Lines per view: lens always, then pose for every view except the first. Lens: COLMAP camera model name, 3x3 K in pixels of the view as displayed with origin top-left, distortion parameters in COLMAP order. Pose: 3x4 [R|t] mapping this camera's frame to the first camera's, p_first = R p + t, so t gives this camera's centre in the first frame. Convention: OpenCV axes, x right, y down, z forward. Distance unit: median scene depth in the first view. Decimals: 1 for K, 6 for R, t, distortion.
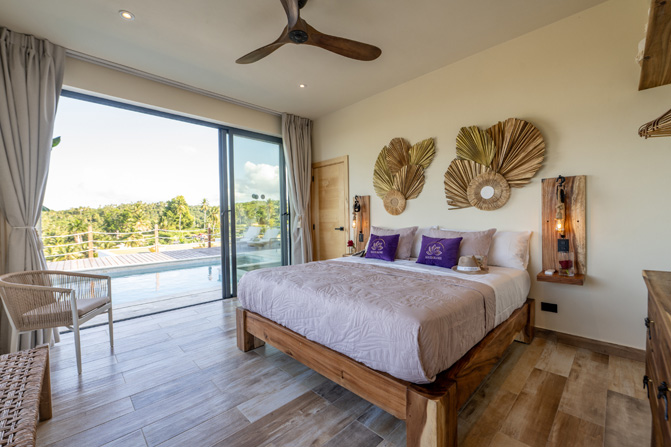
lens RADIAL K [[287.8, 0, 341.2], [0, 287.8, 225.7], [0, 0, 1]] dist [-0.010067, -0.000089]
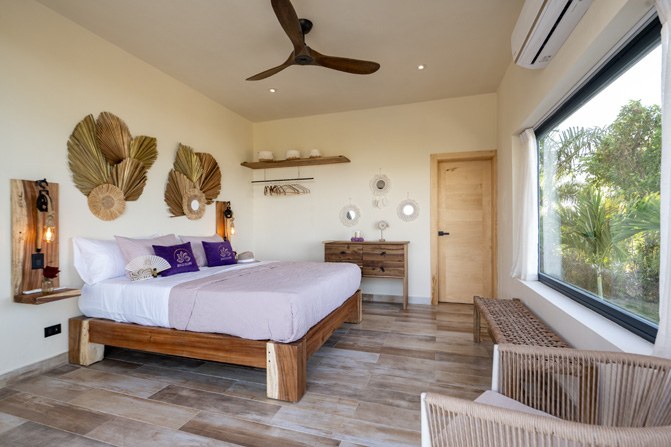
lens RADIAL K [[324.9, 0, 332.0], [0, 324.9, 224.4], [0, 0, 1]] dist [-0.006932, -0.000824]
pose [[-0.472512, 0.028606, 0.880860, -1.092222], [0.037958, 0.999206, -0.012088, 0.004008], [-0.880507, 0.027724, -0.473222, 1.271511]]
